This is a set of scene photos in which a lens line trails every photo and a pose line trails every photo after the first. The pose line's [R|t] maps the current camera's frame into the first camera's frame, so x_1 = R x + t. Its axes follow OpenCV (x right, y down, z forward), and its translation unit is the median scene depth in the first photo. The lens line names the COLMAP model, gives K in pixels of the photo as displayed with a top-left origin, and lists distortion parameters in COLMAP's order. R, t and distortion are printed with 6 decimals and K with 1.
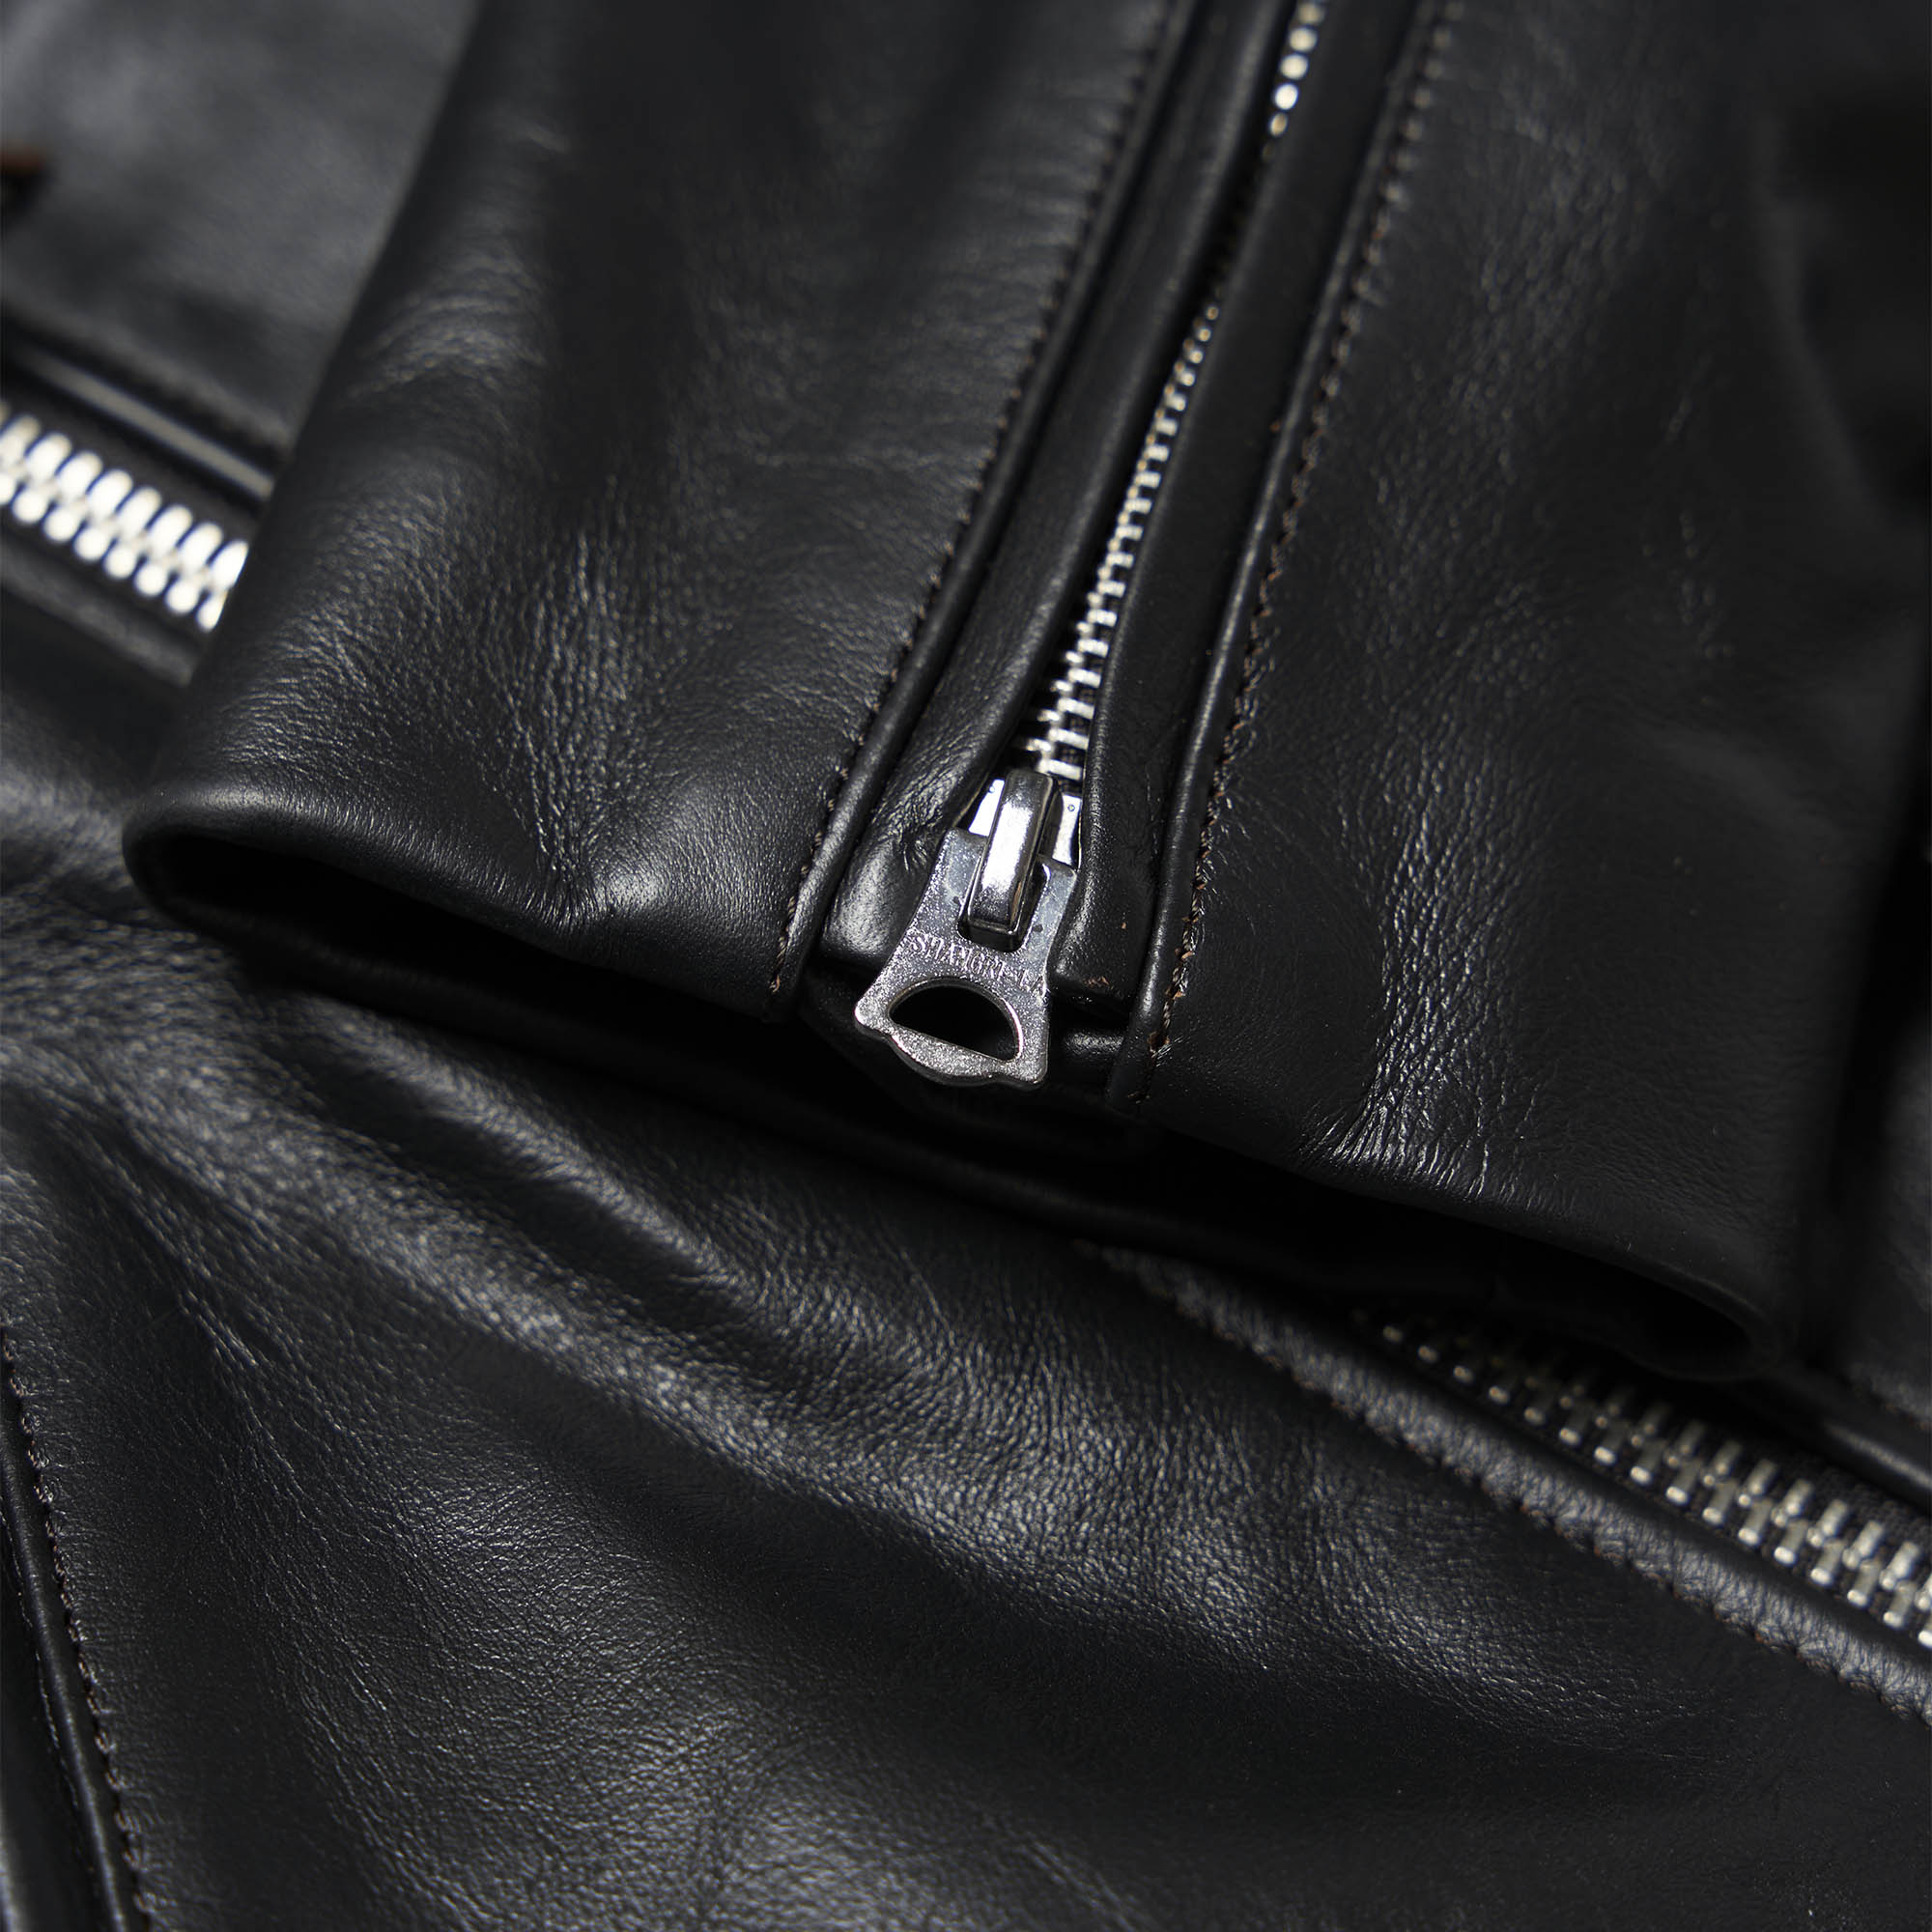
lens RADIAL K [[5717.9, 0, 953.9], [0, 5717.9, 961.8], [0, 0, 1]] dist [-0.101029, 0.000000]
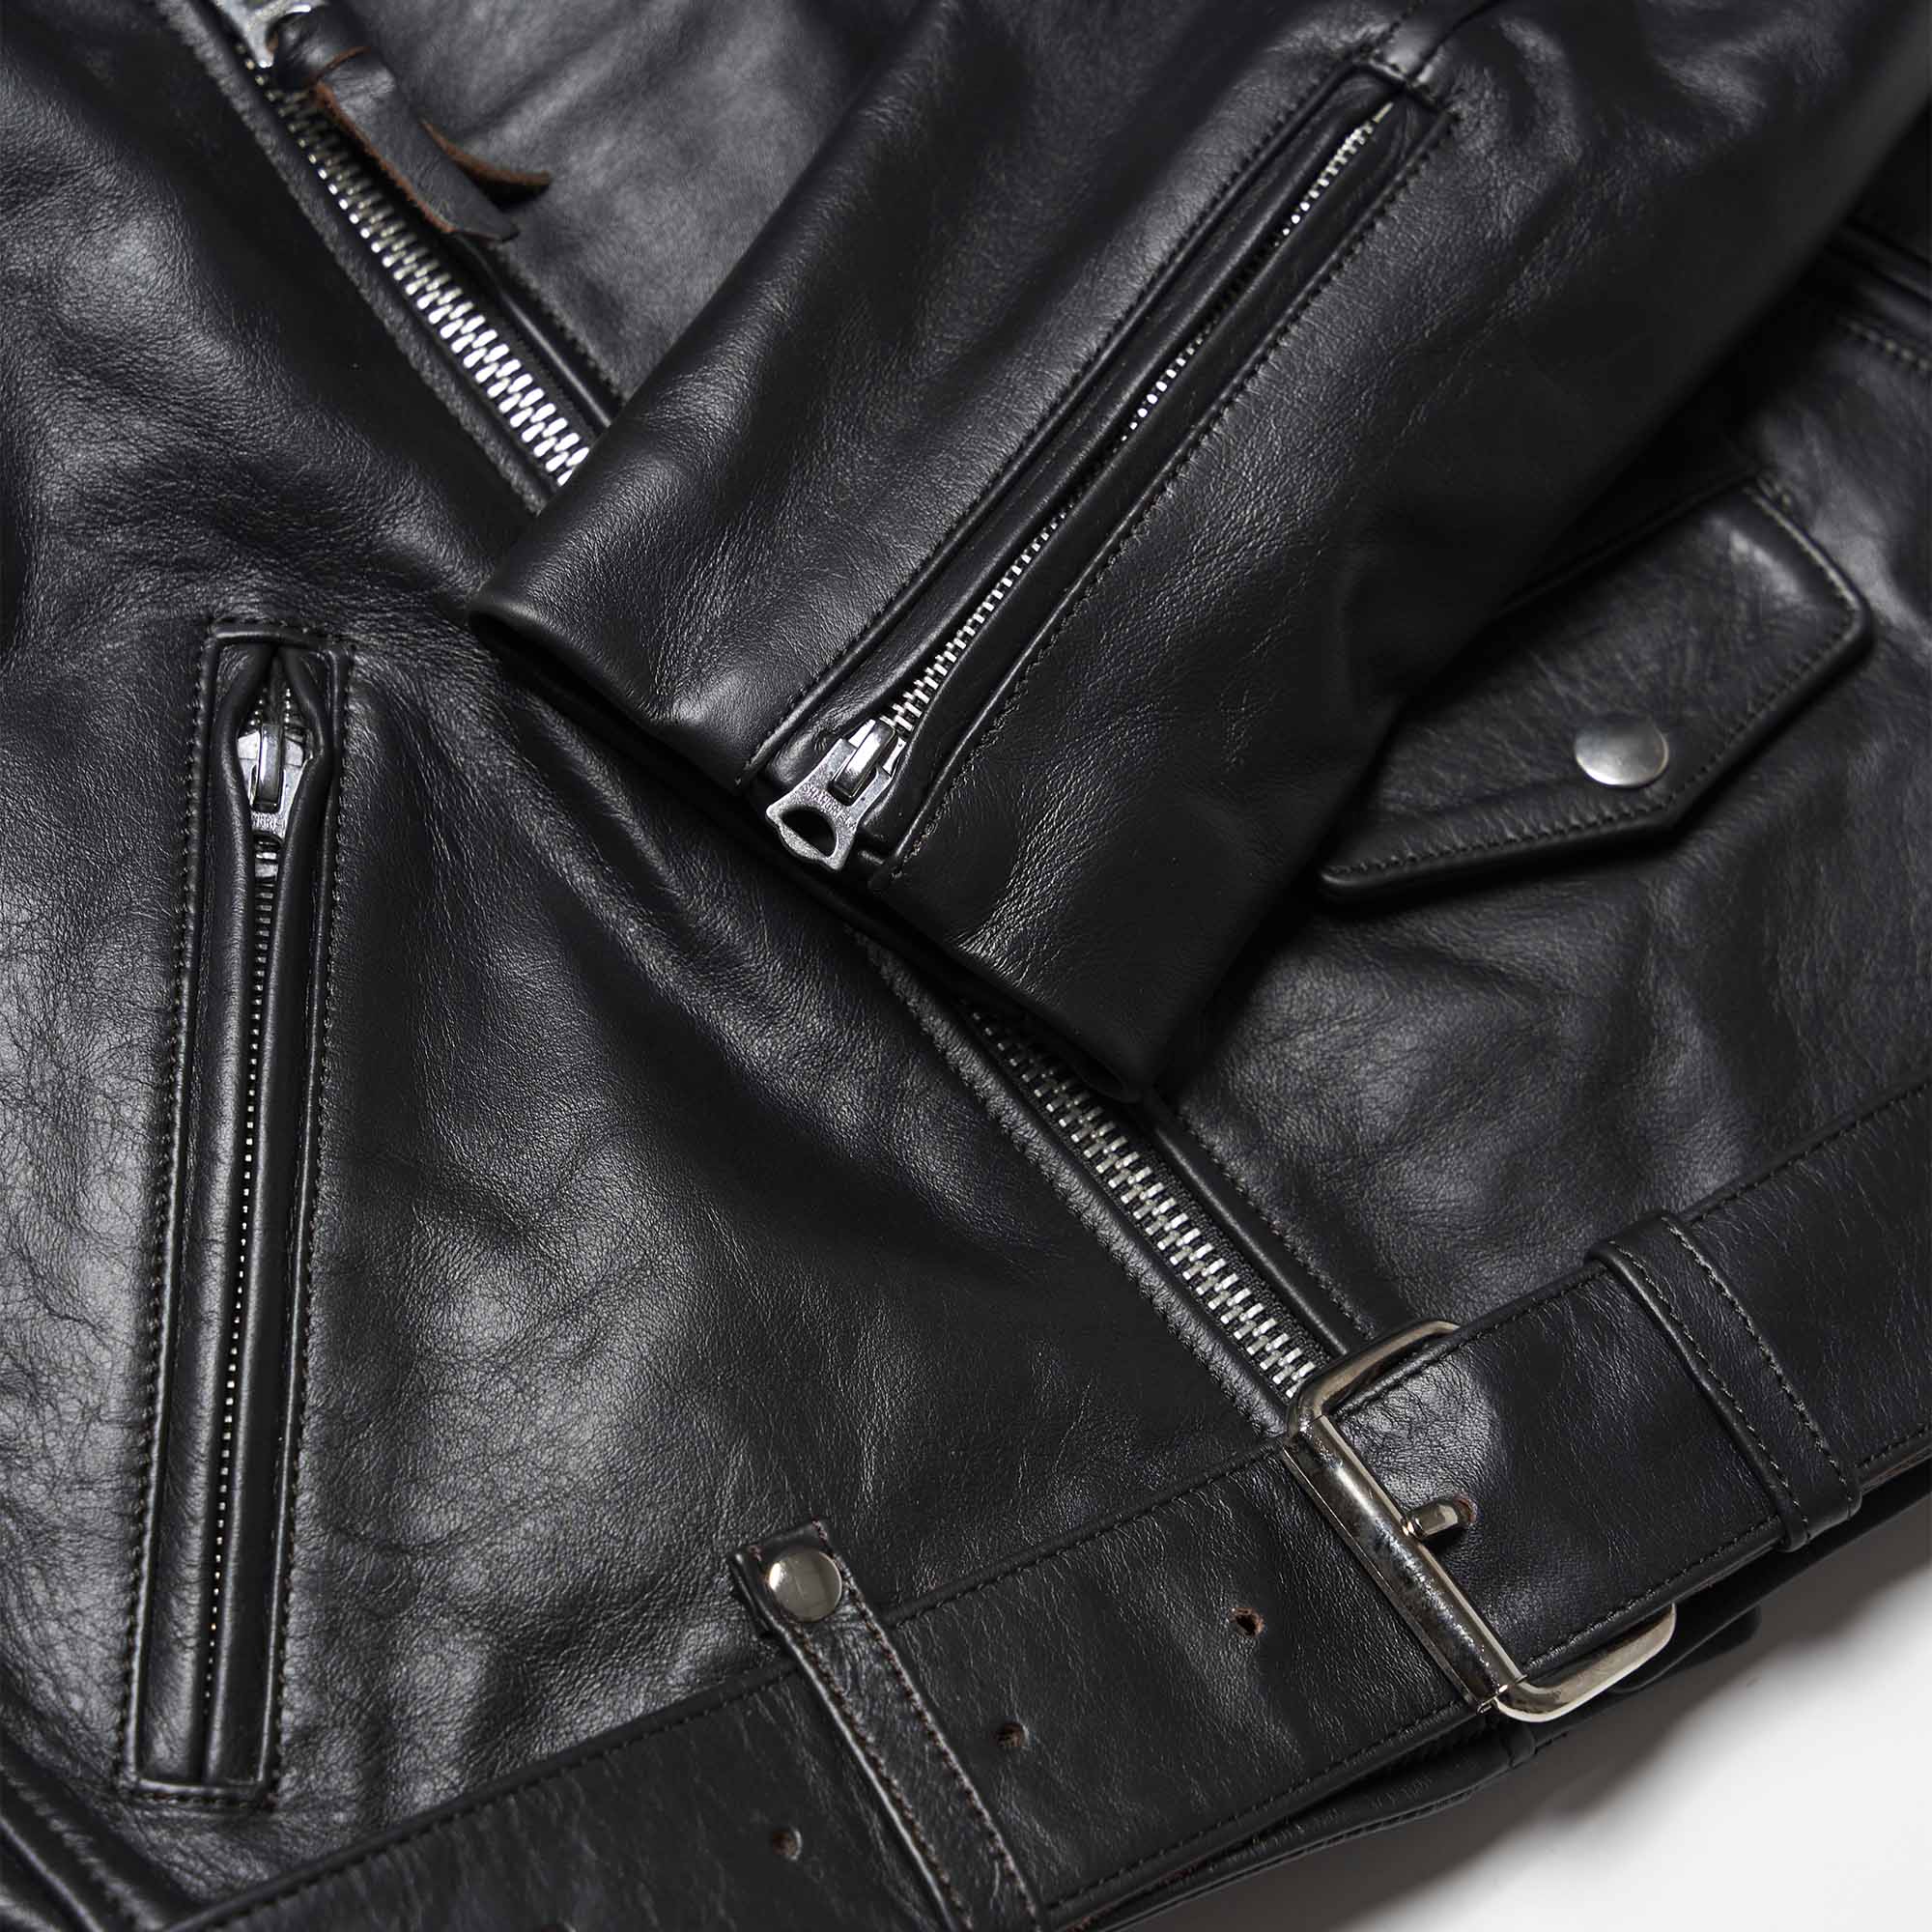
lens RADIAL K [[5717.9, 0, 970.4], [0, 5717.9, 968.6], [0, 0, 1]] dist [-0.101029, 0.000000]
pose [[0.941746, 0.336291, 0.004820, 0.061429], [-0.331248, 0.924954, 0.186373, -0.346249], [0.058218, -0.177113, 0.982467, -1.057813]]
